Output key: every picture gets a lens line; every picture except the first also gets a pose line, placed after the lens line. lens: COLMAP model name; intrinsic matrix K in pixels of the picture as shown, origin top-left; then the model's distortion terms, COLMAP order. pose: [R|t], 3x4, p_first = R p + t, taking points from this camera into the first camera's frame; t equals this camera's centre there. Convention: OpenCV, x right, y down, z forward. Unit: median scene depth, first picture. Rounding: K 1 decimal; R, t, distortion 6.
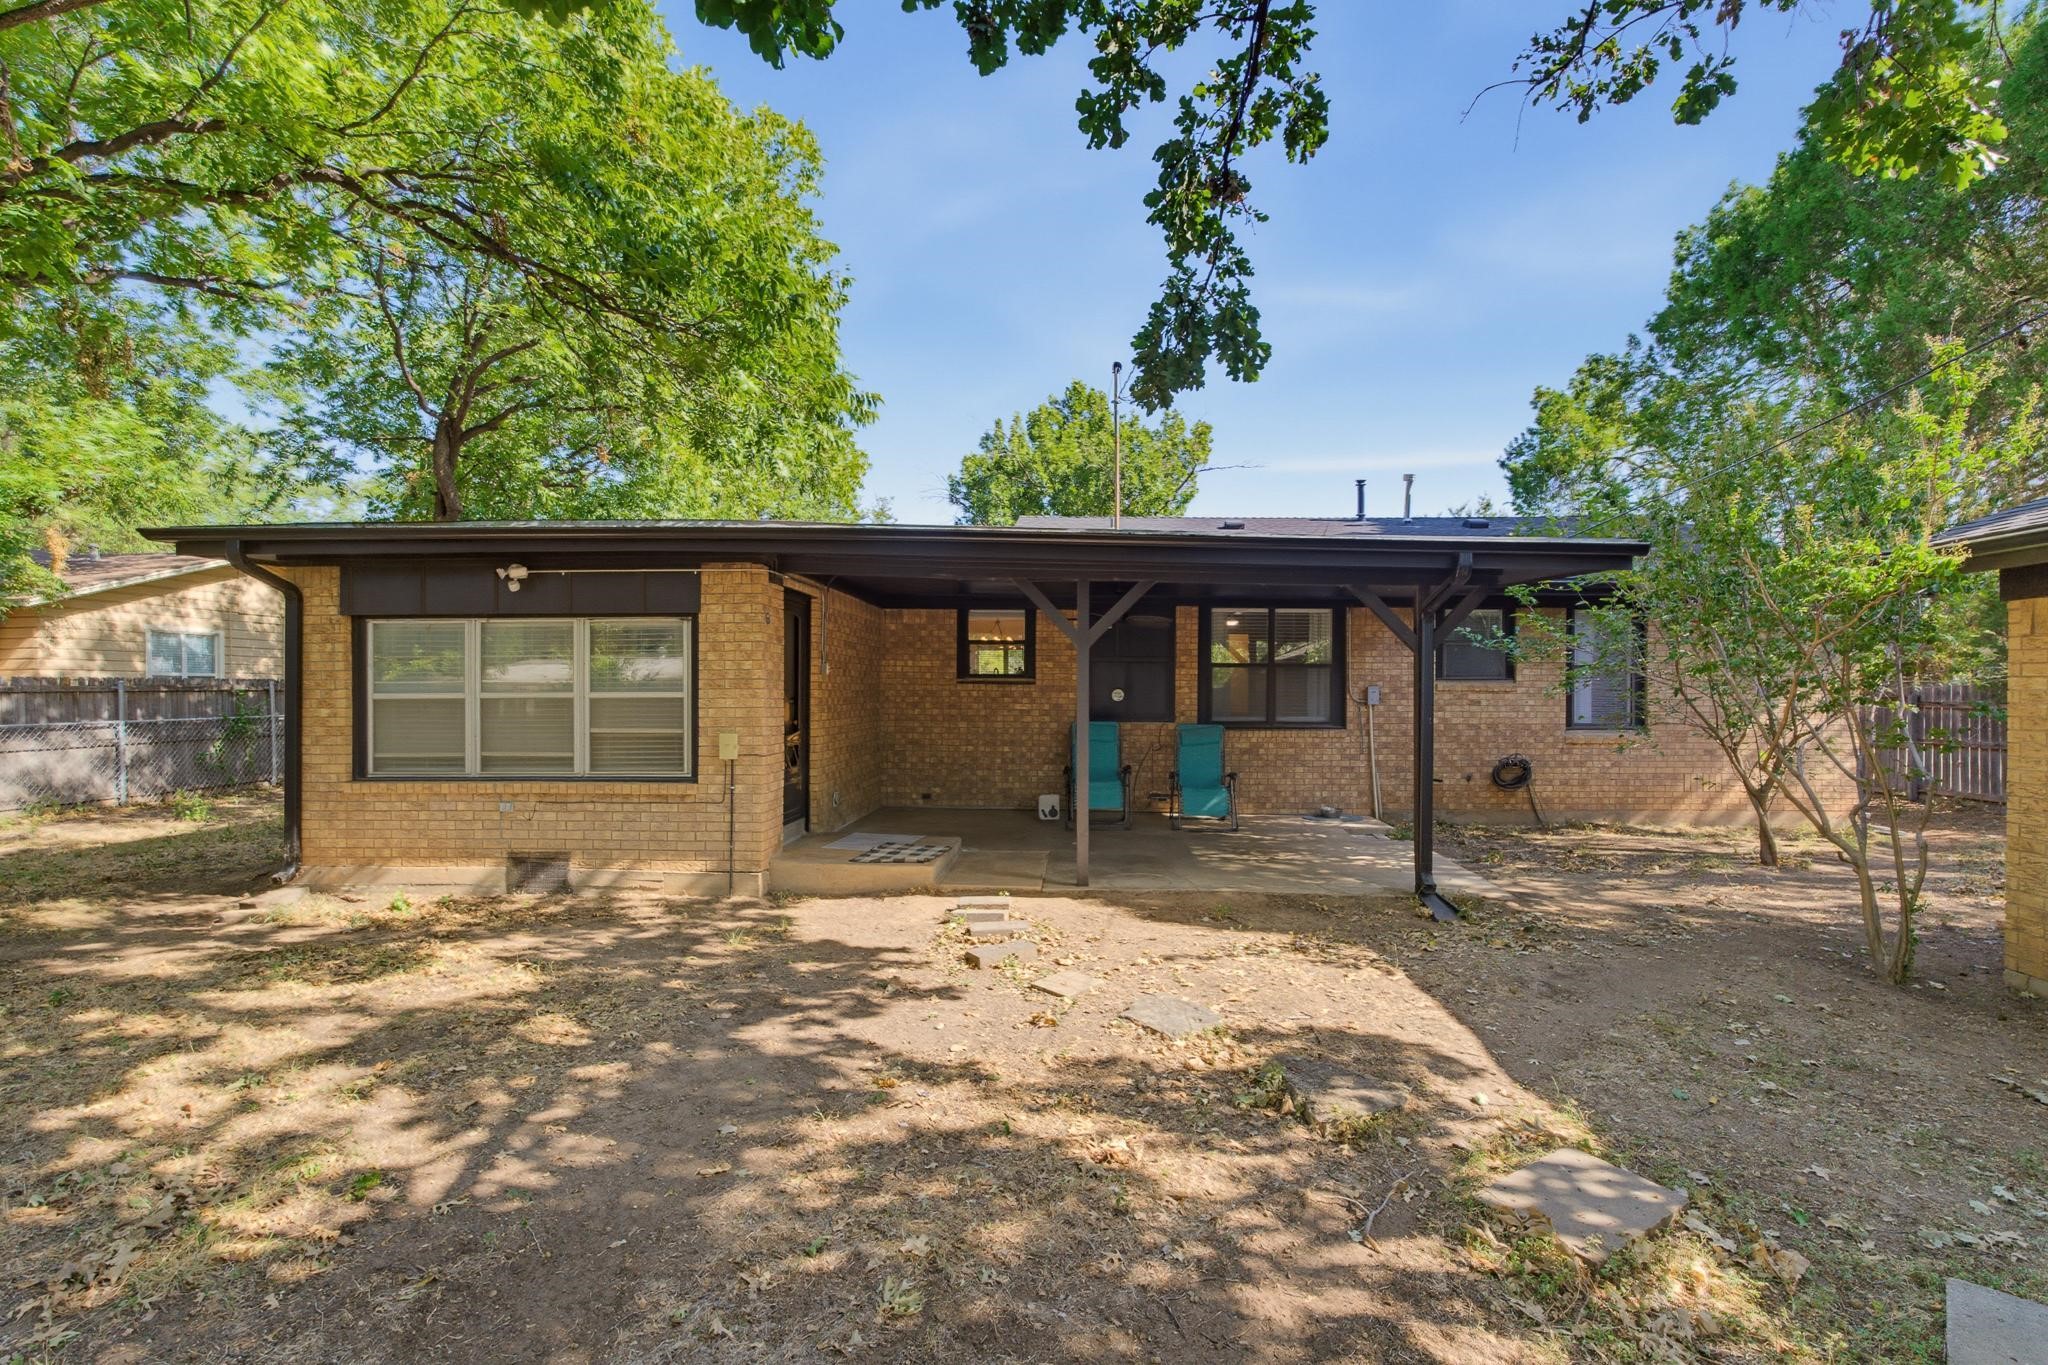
lens RADIAL K [[949.9, 0, 1024.0], [0, 949.9, 682.5], [0, 0, 1]] dist [-0.001142, -0.000227]
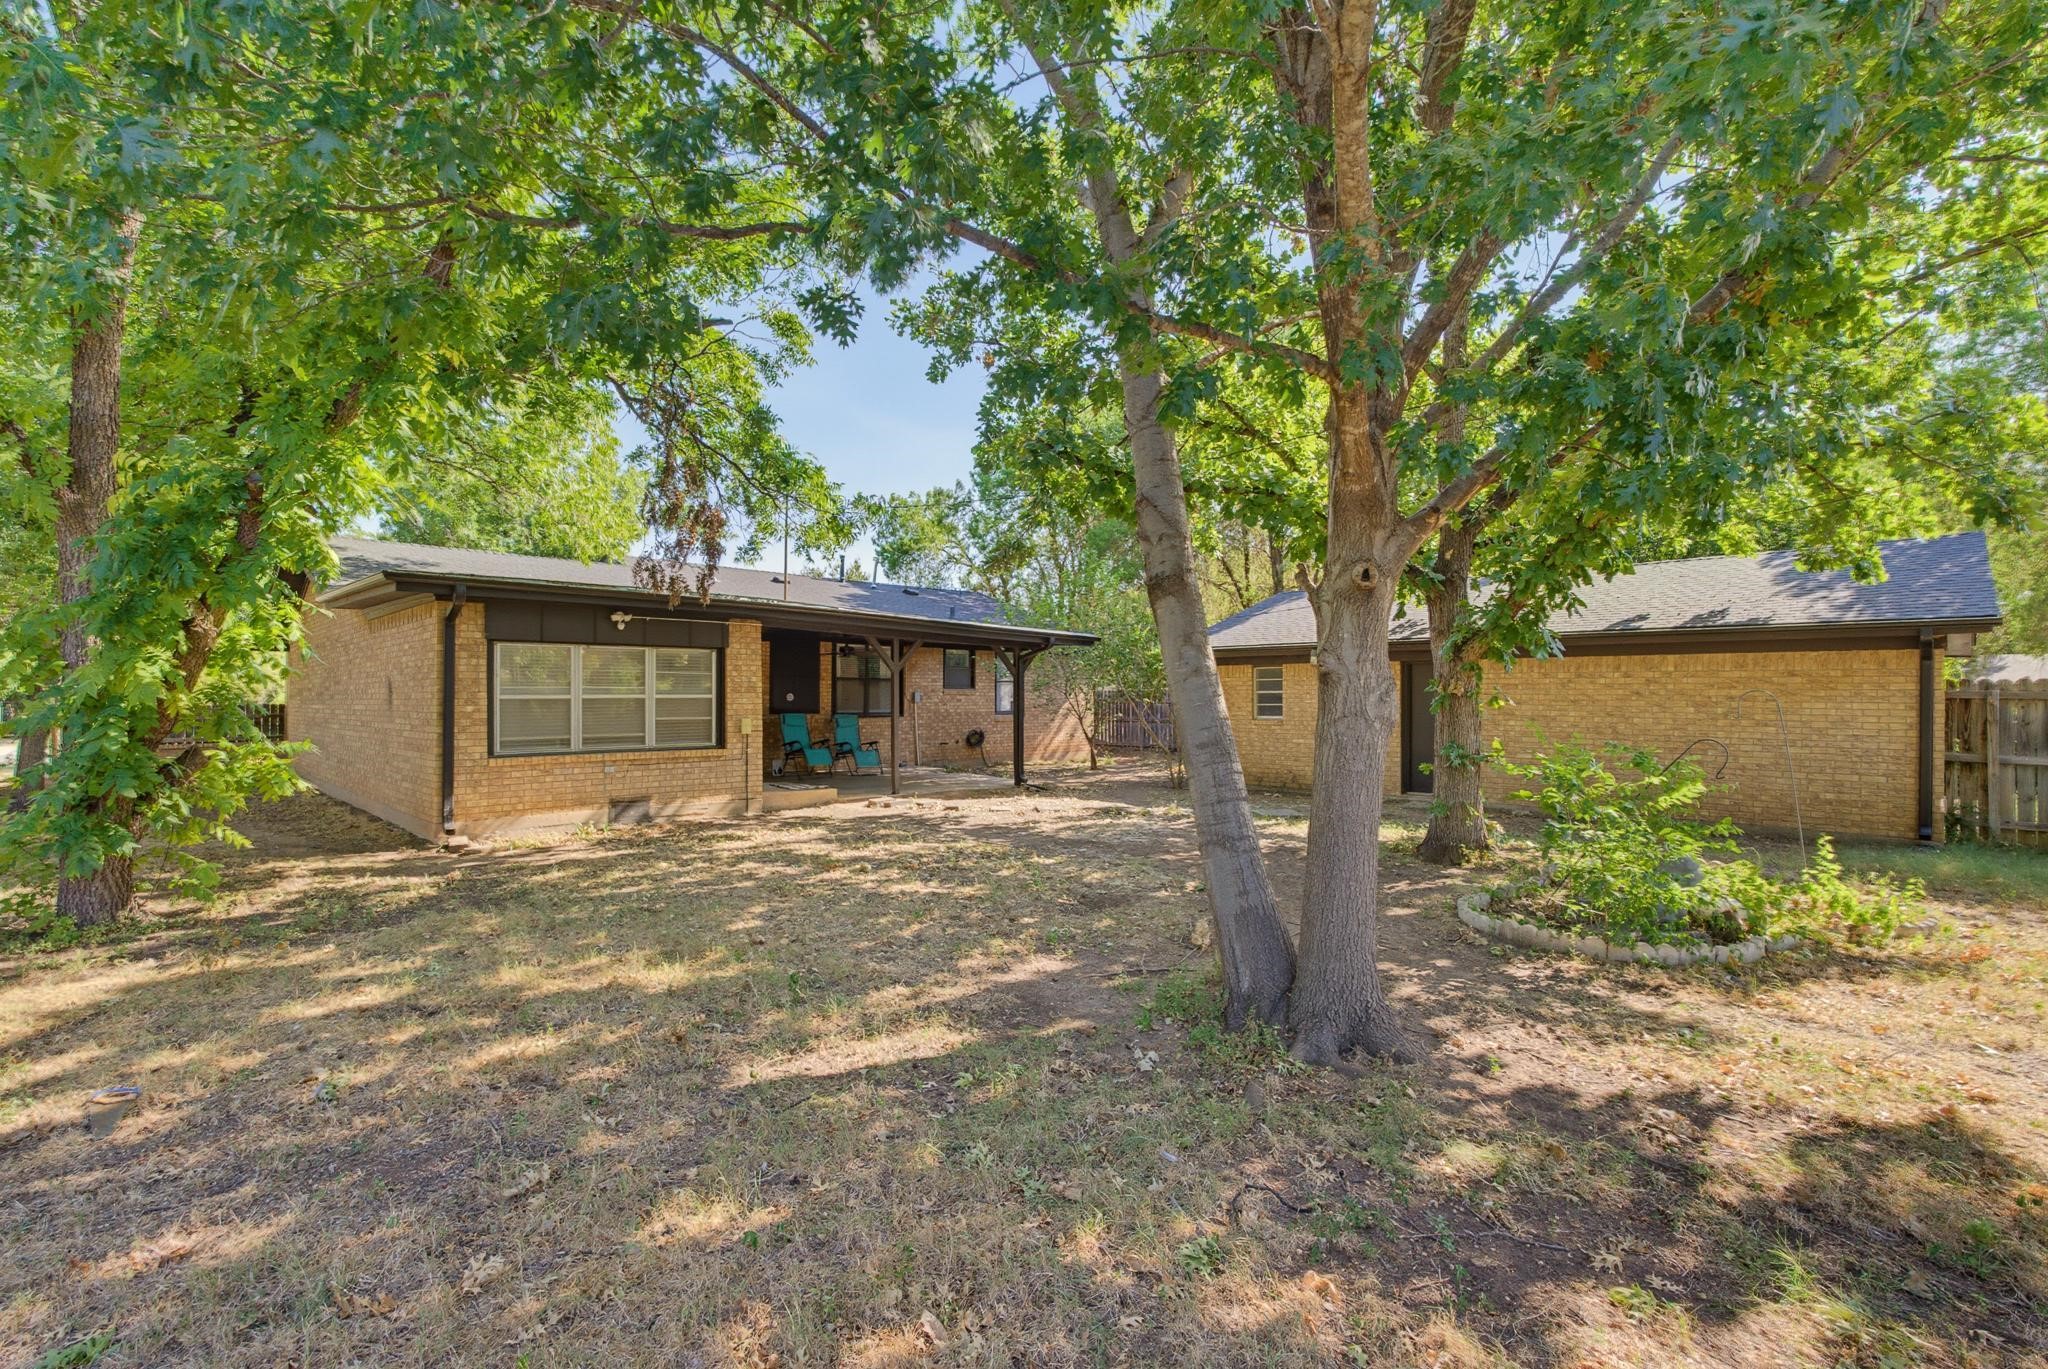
lens RADIAL K [[919.4, 0, 1031.5], [0, 919.4, 719.2], [0, 0, 1]] dist [-0.002530, 0.000766]
pose [[0.679937, -0.017565, 0.733060, -1.155511], [-0.008899, 0.999442, 0.032202, -0.003781], [-0.733216, -0.028419, 0.679401, -0.501824]]
